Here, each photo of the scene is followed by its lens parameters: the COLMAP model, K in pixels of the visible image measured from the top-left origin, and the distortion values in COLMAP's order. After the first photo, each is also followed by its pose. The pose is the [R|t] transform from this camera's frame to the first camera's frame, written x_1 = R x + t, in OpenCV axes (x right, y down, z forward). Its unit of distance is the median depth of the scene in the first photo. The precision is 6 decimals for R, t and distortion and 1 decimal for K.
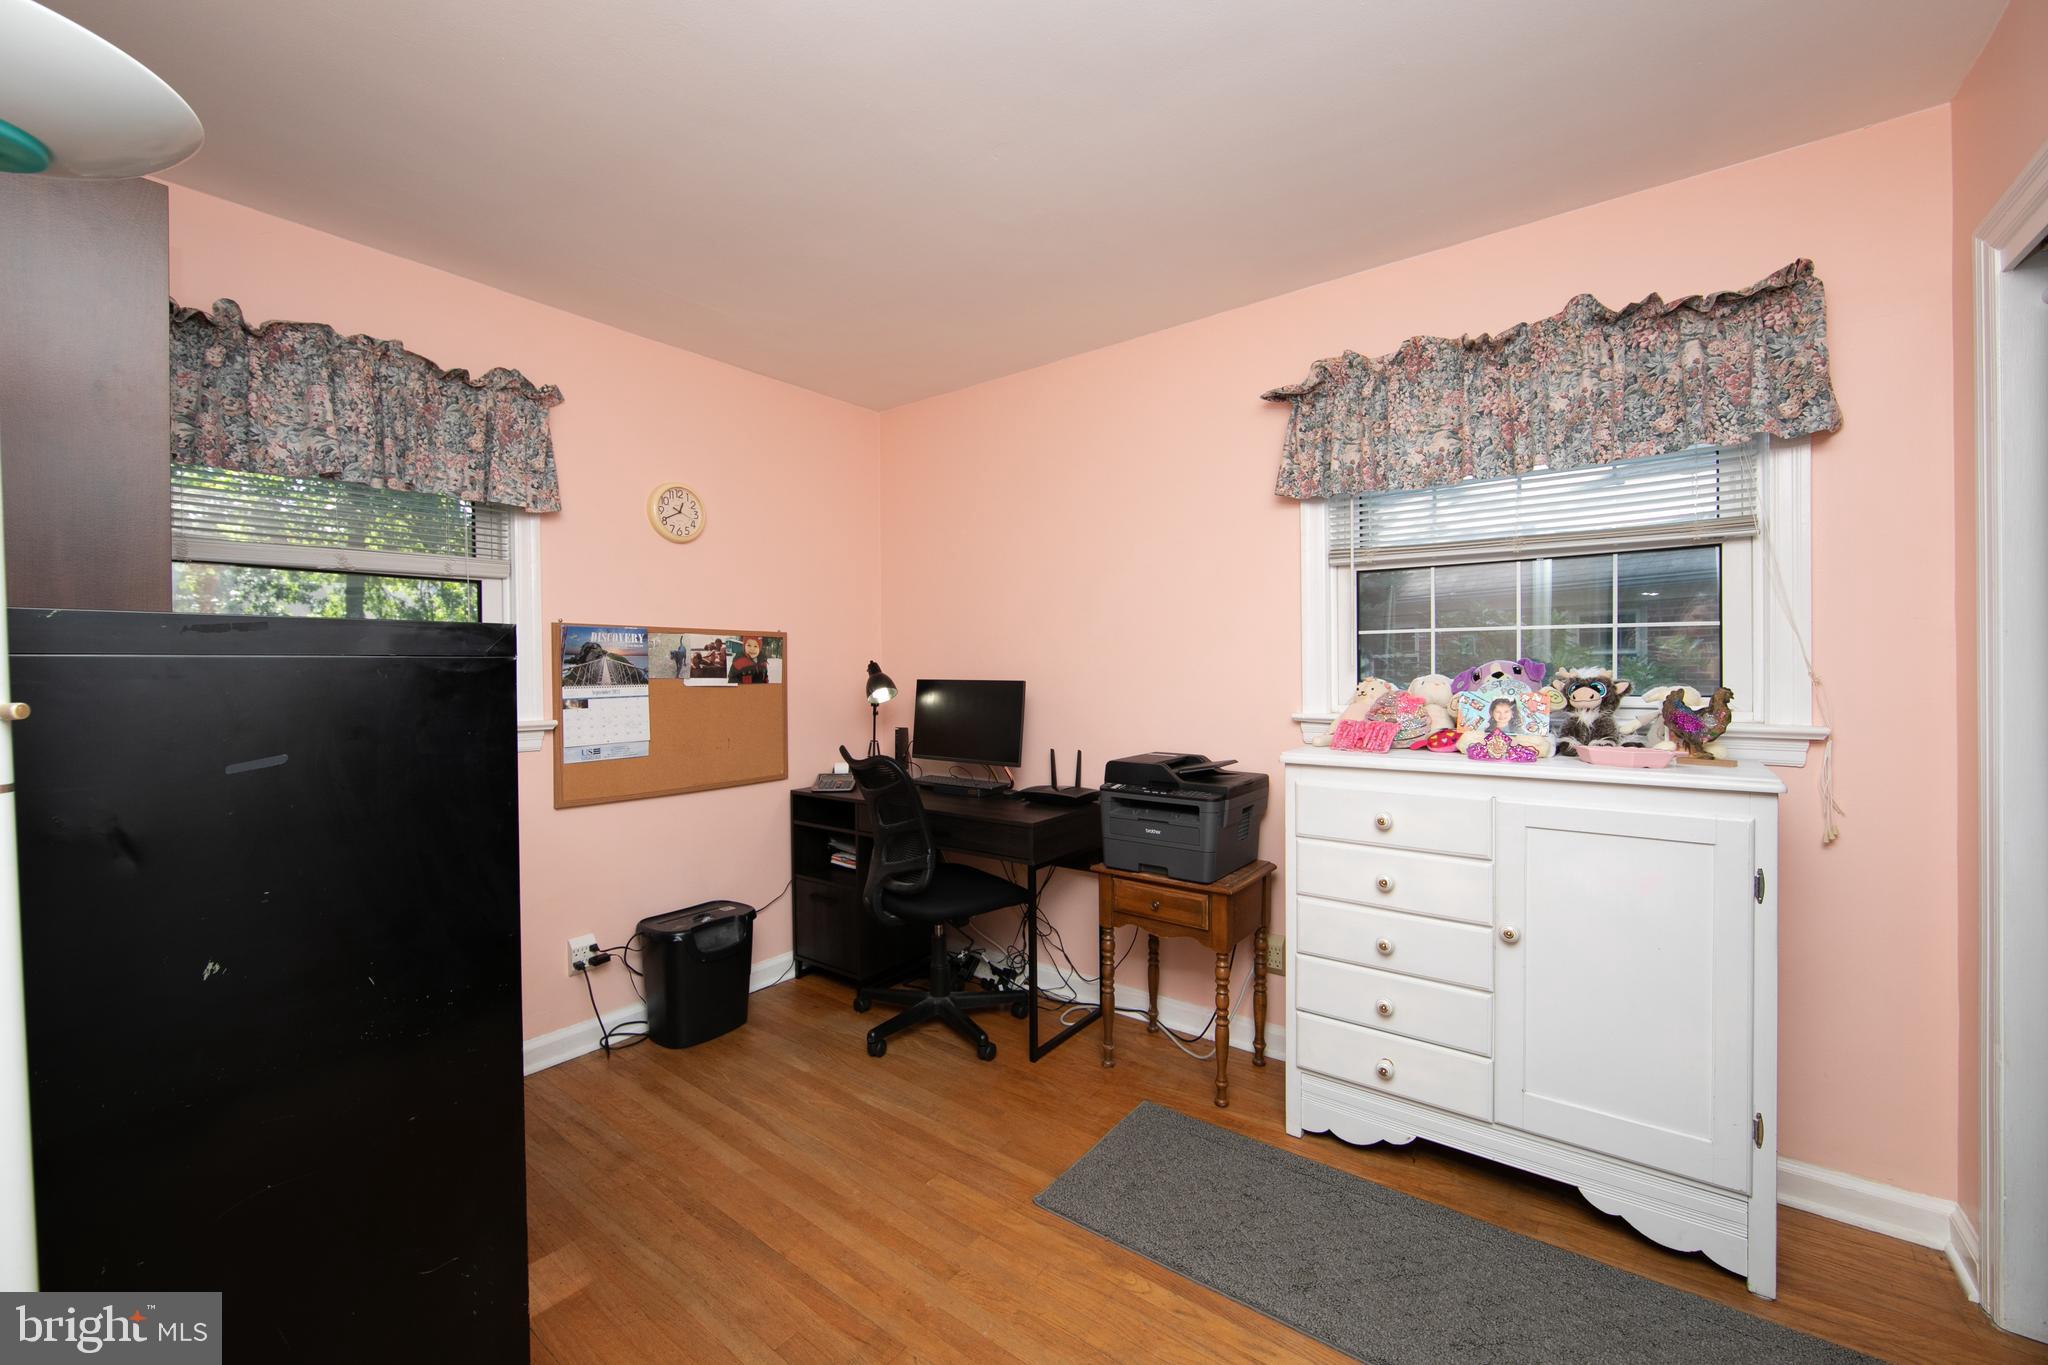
lens RADIAL K [[801.4, 0, 1017.4], [0, 801.4, 677.8], [0, 0, 1]] dist [-0.010971, 0.000151]
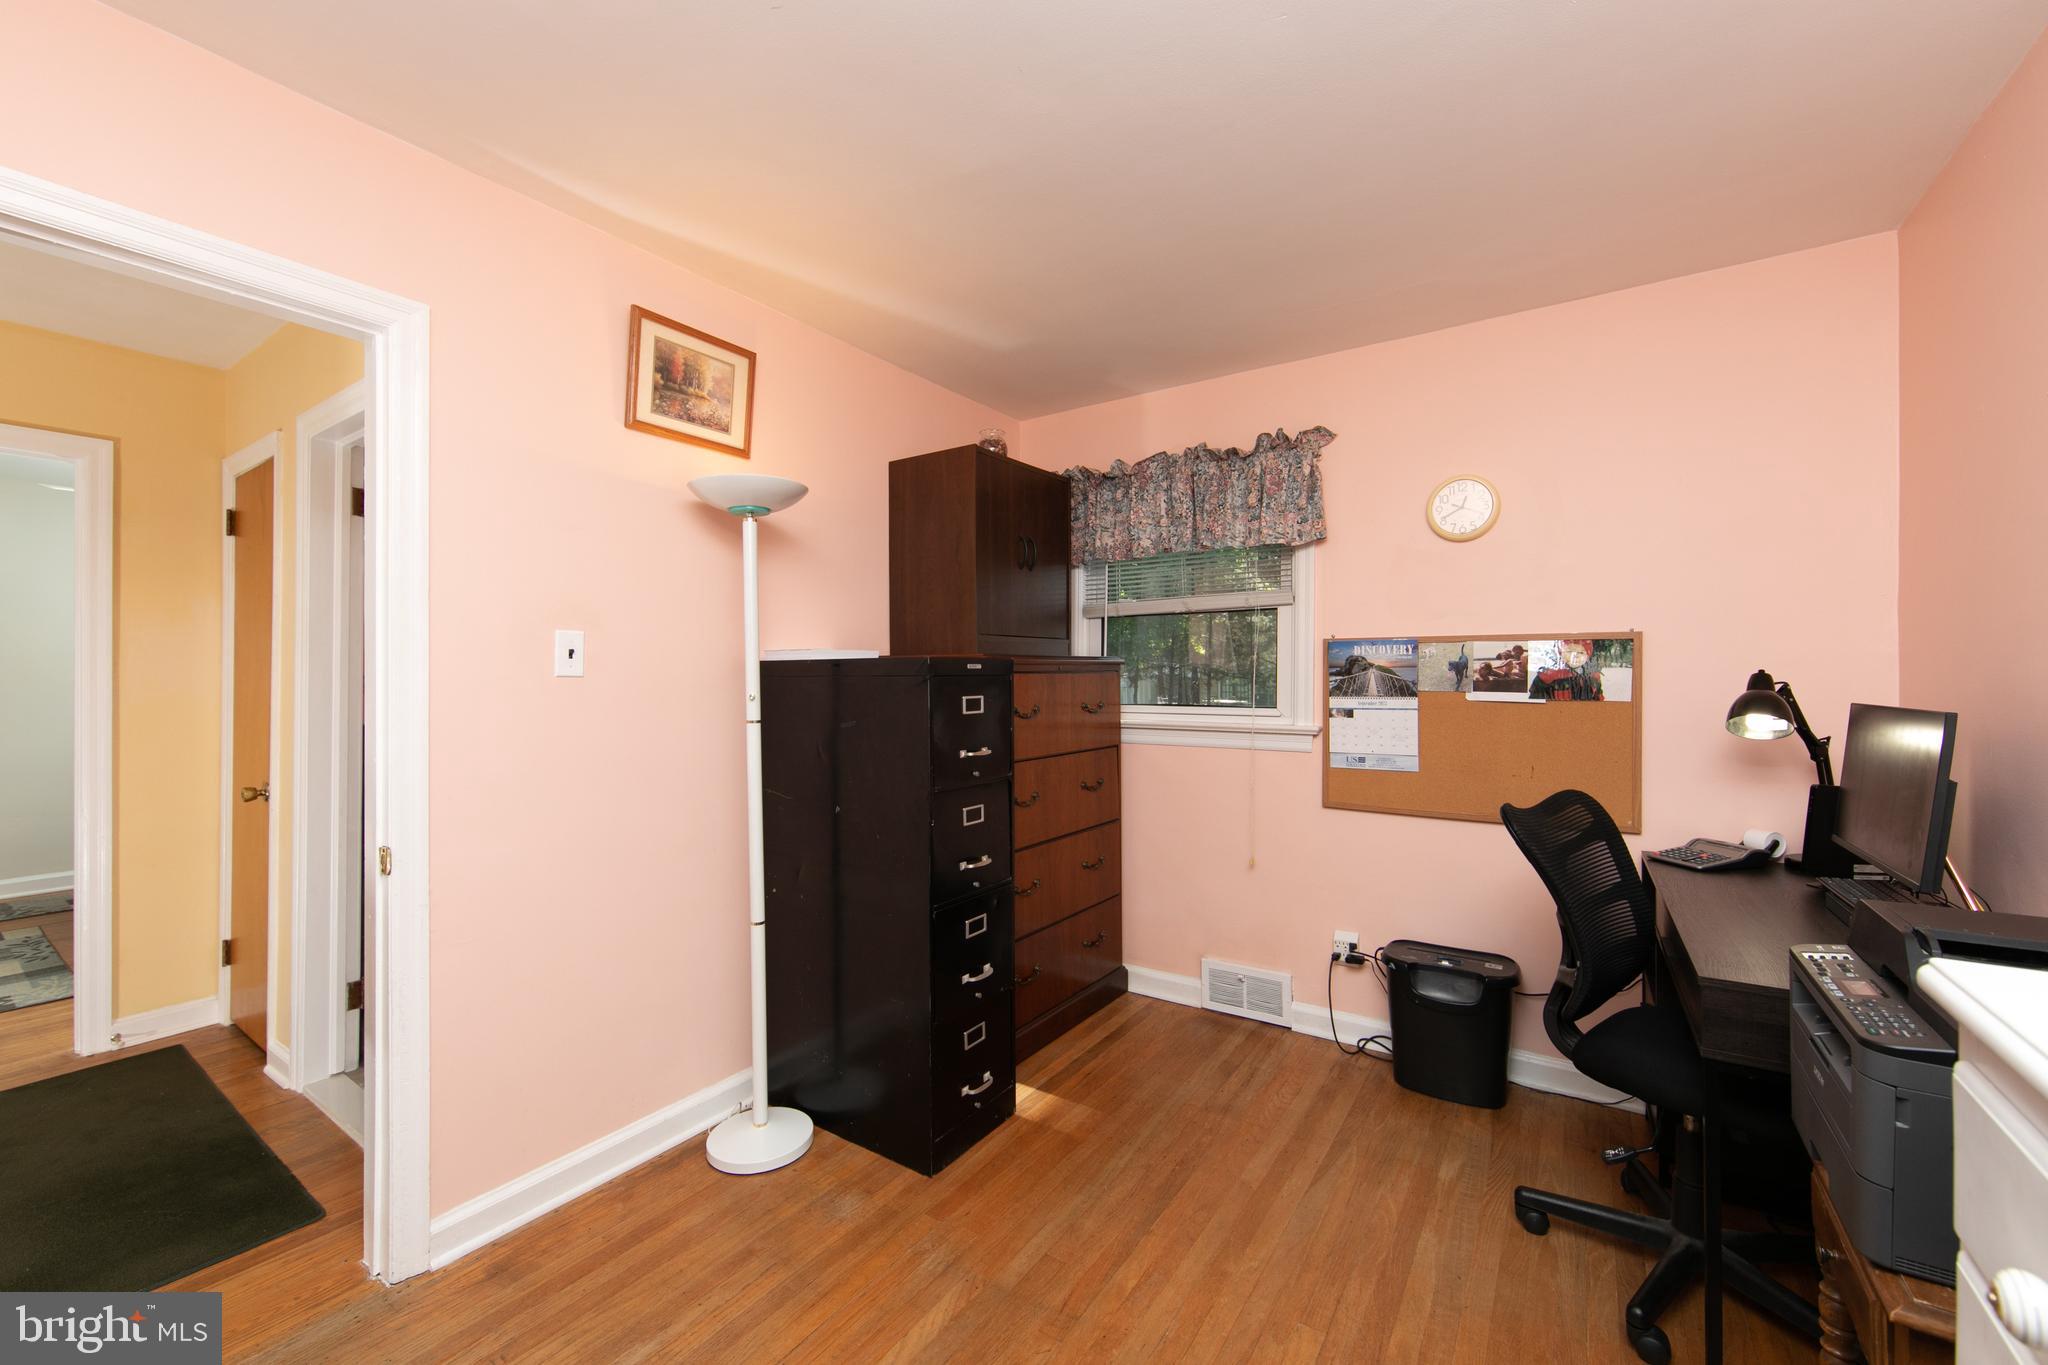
lens RADIAL K [[801.4, 0, 1017.4], [0, 801.4, 677.8], [0, 0, 1]] dist [-0.010971, 0.000151]
pose [[0.066083, -0.004502, -0.997804, 0.494813], [-0.018912, 0.999805, -0.005764, -0.000375], [0.997635, 0.019252, 0.065985, 0.490401]]
